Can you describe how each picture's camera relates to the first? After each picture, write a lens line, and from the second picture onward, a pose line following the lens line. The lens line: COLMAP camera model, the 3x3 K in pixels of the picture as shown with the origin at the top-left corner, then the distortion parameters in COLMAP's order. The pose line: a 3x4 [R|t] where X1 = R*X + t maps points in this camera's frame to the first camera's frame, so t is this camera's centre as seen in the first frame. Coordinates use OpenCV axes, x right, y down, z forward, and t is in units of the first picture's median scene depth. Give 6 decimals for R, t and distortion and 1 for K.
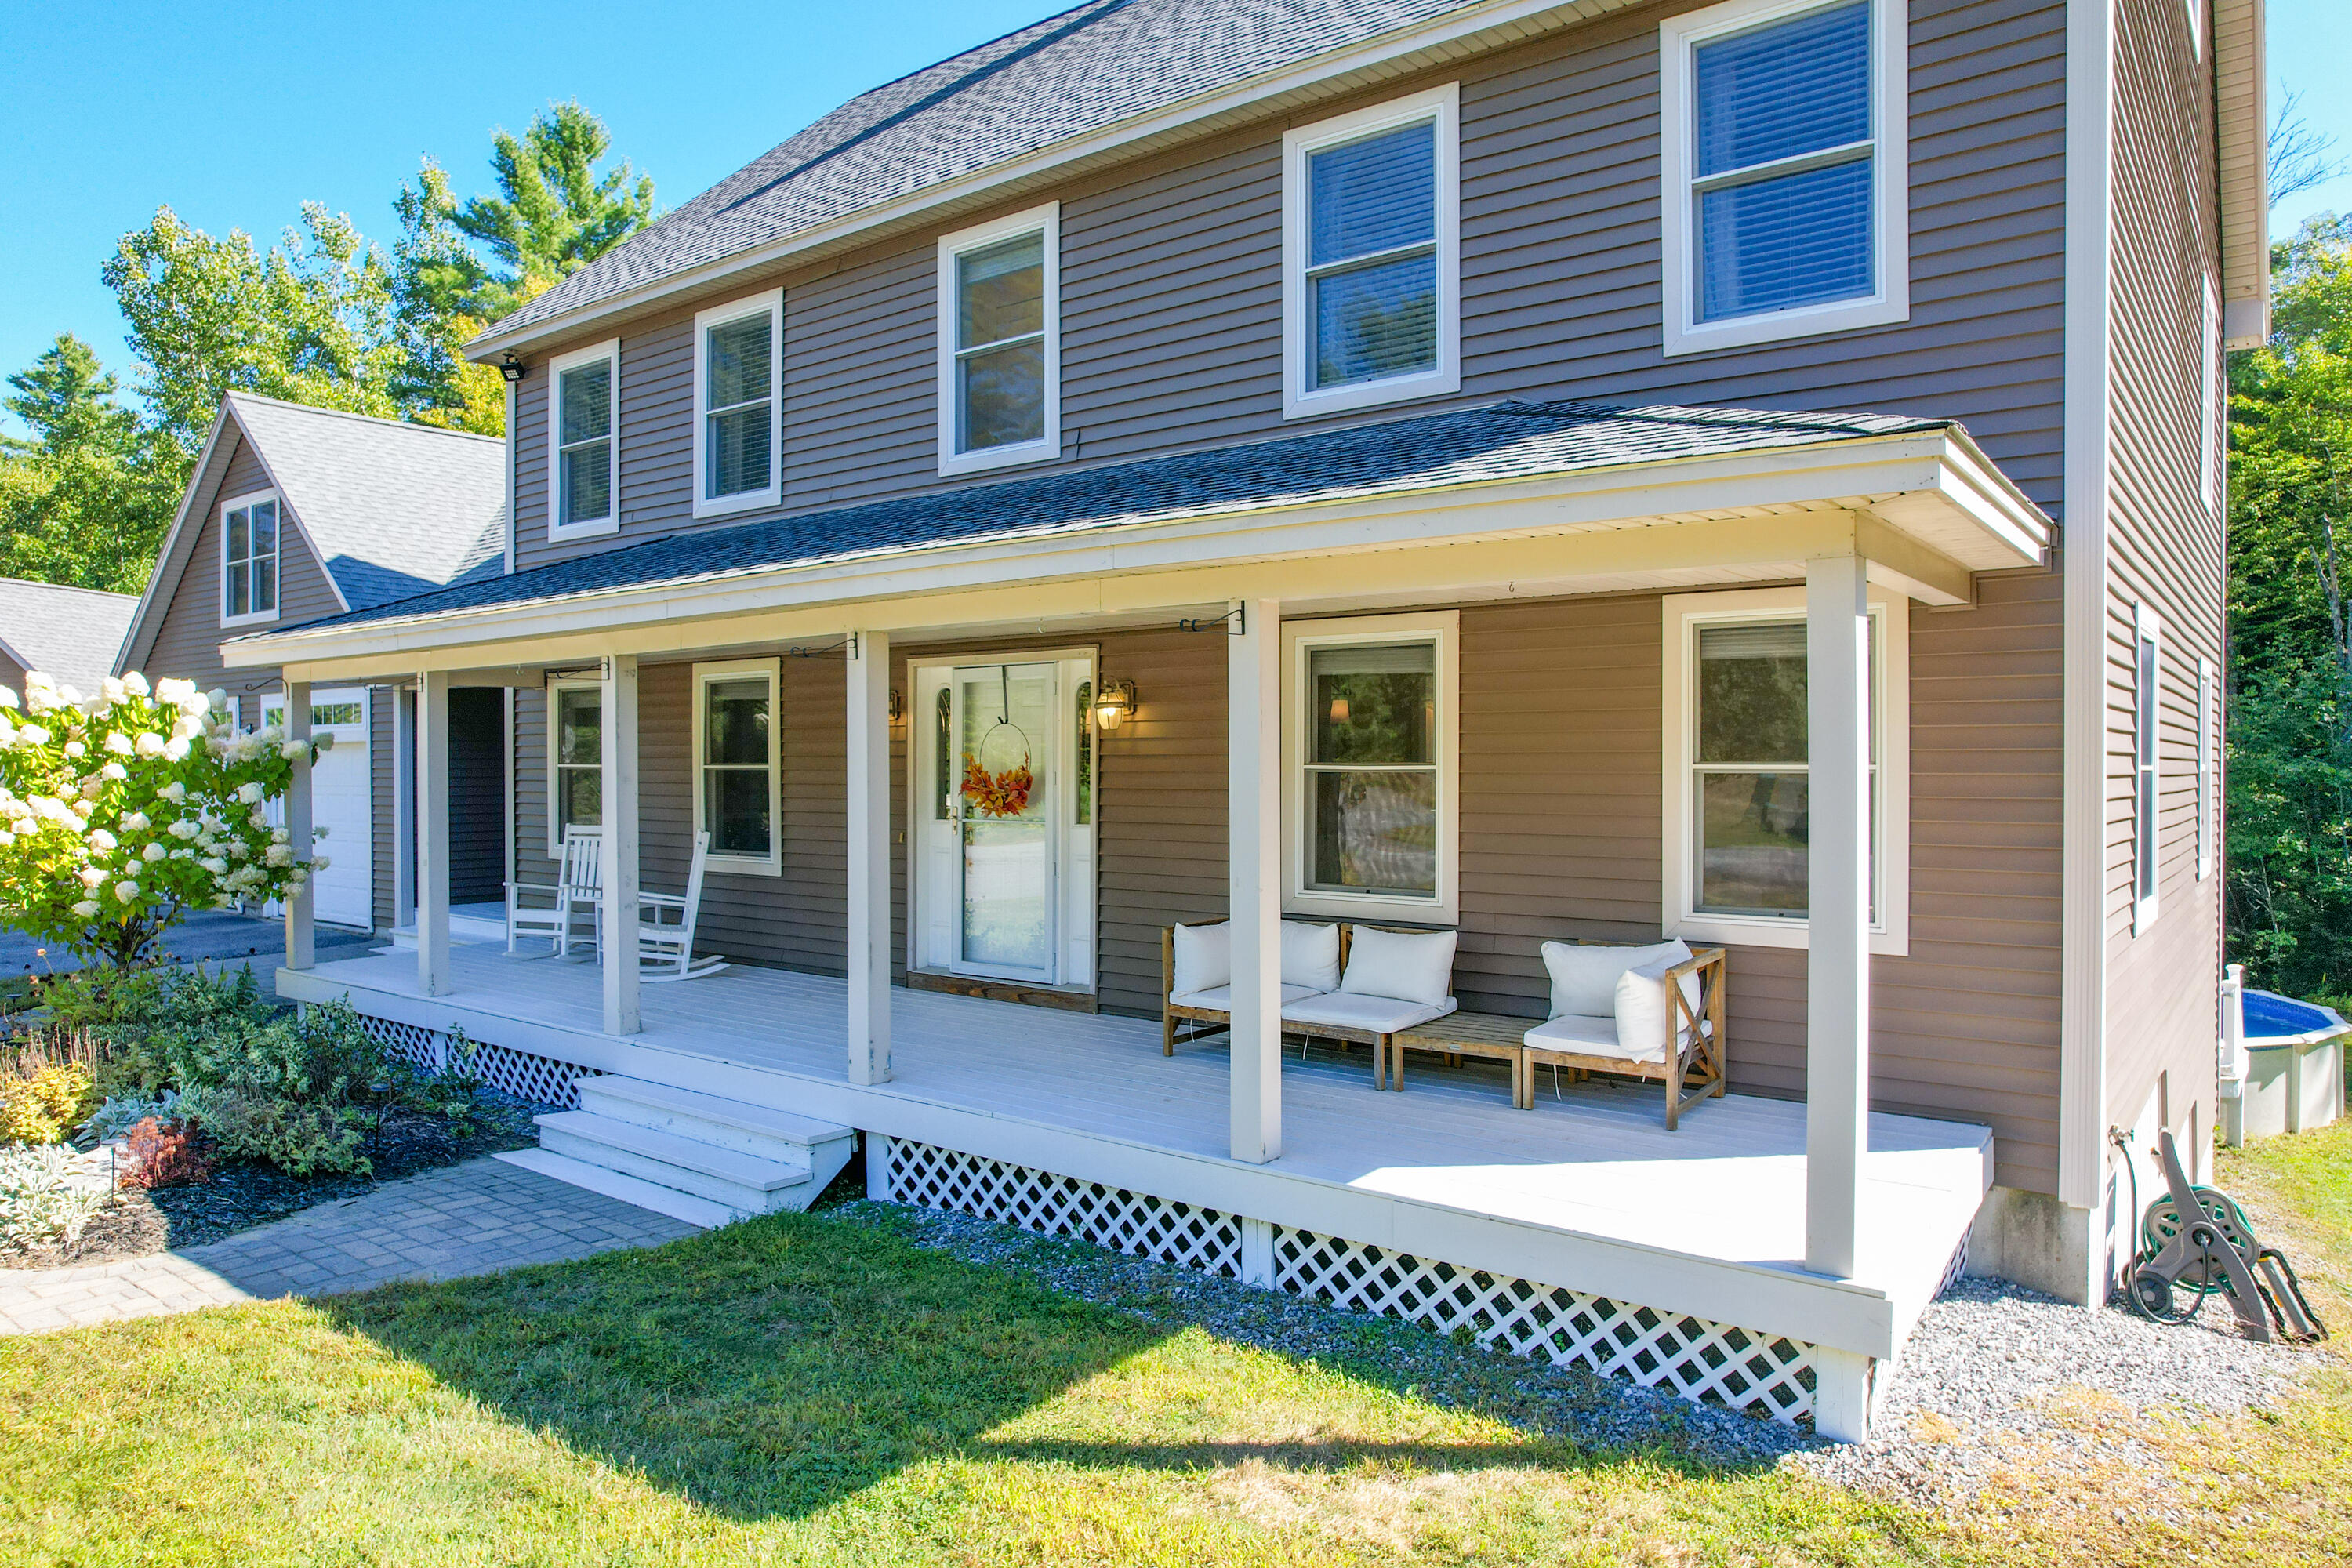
lens RADIAL K [[1521.7, 0, 1172.8], [0, 1521.7, 775.8], [0, 0, 1]] dist [-0.069156, 0.043625]
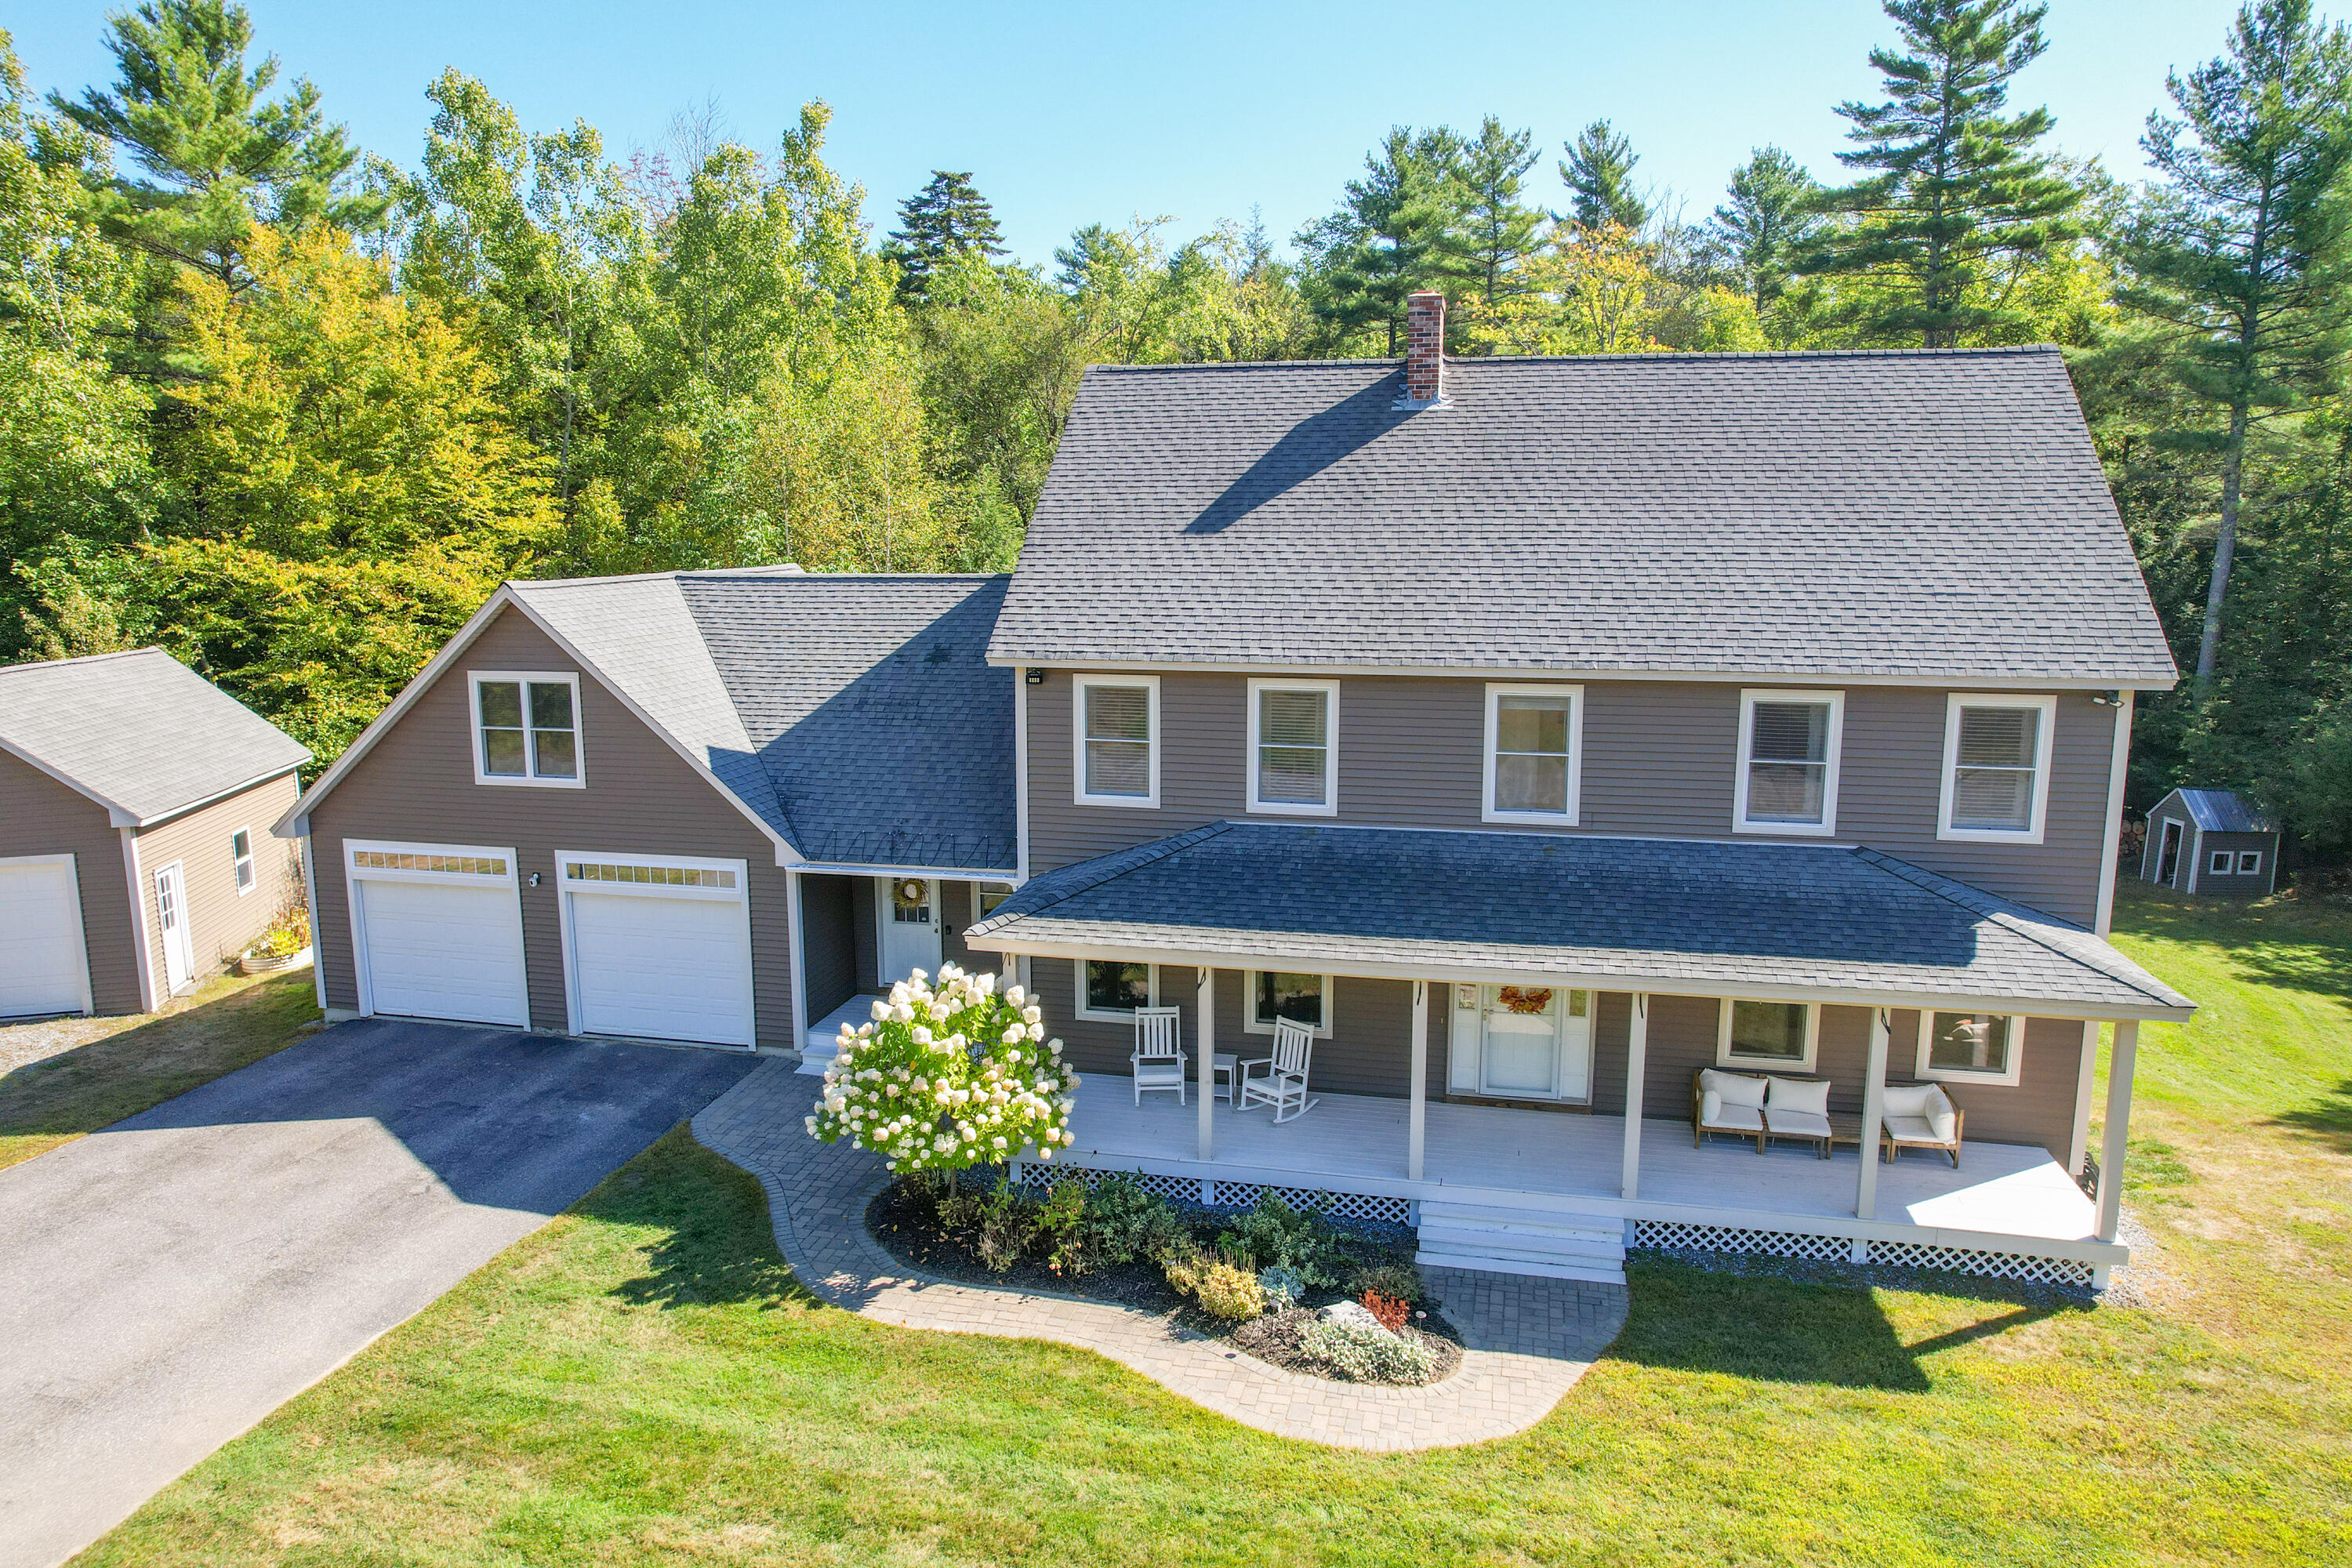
lens RADIAL K [[1498.2, 0, 1165.2], [0, 1498.2, 776.4], [0, 0, 1]] dist [-0.077794, 0.069083]
pose [[0.909294, -0.073211, 0.409665, -1.737367], [0.006536, 0.986795, 0.161842, -0.777872], [-0.416104, -0.144484, 0.897765, -0.544507]]
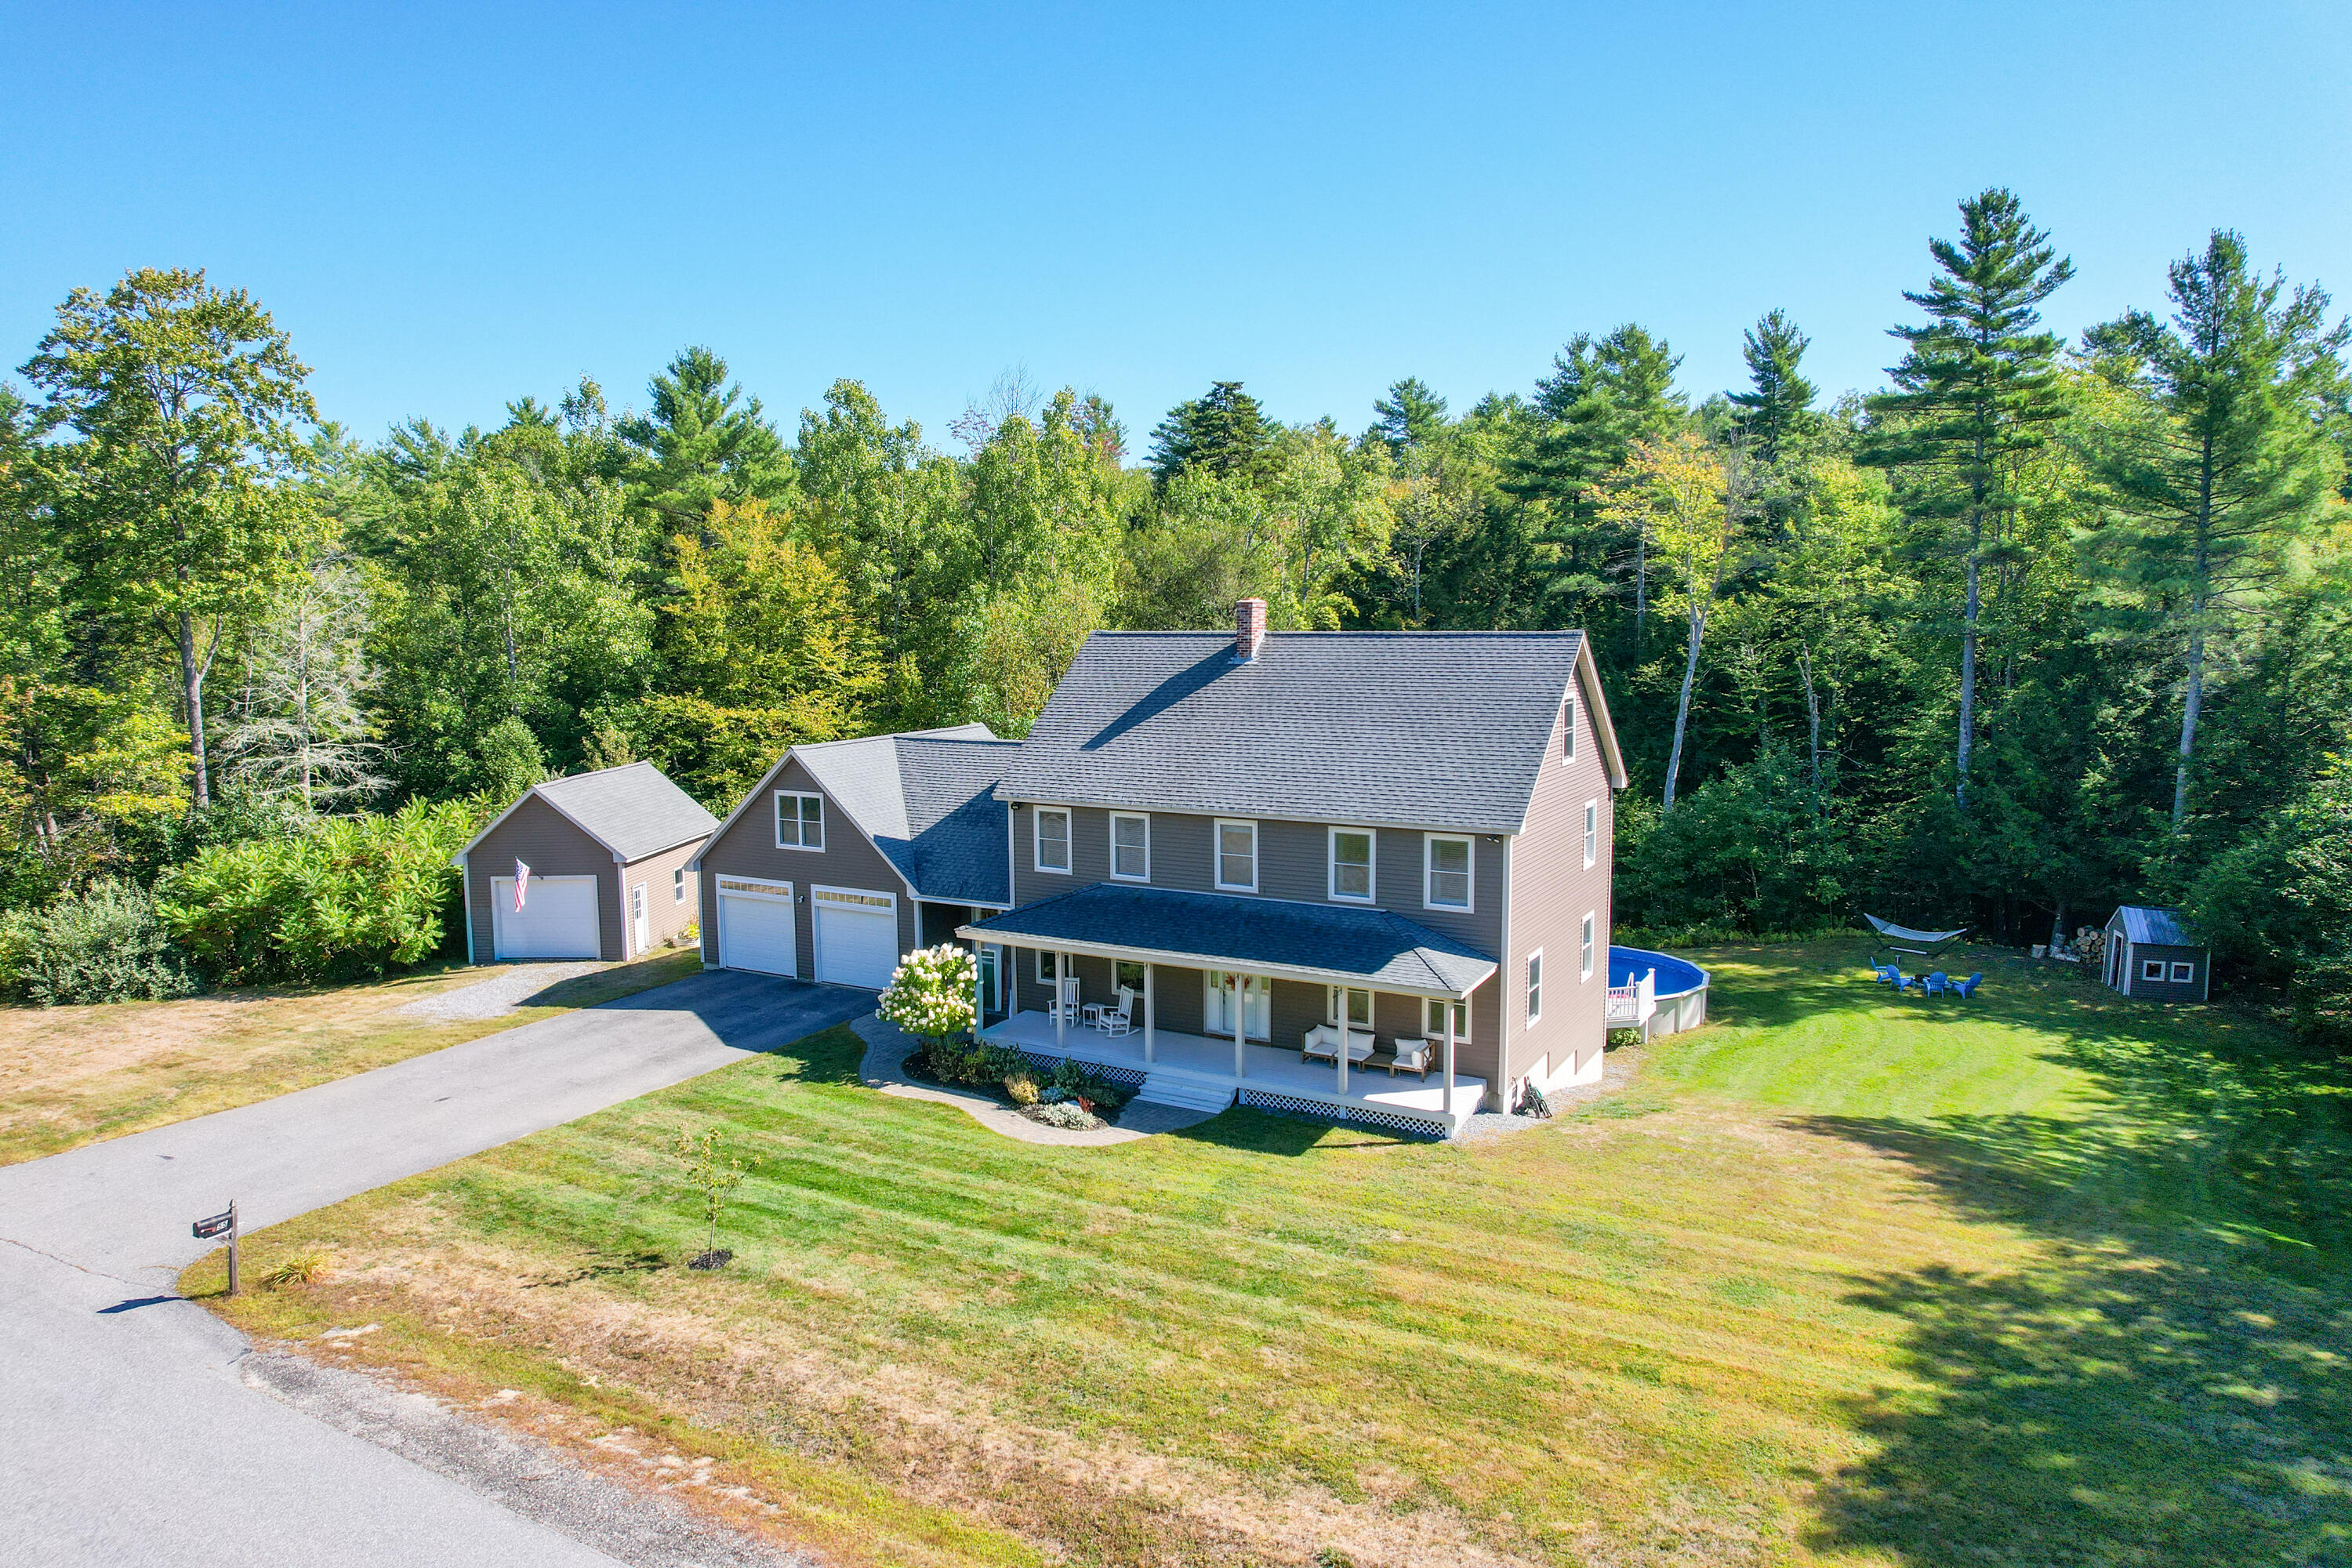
lens RADIAL K [[1505.4, 0, 1174.0], [0, 1505.4, 780.2], [0, 0, 1]] dist [-0.079271, 0.071209]
pose [[0.989701, -0.025915, 0.140782, -1.043282], [0.010400, 0.993895, 0.109840, -1.186964], [-0.142769, -0.107245, 0.983929, -3.295846]]
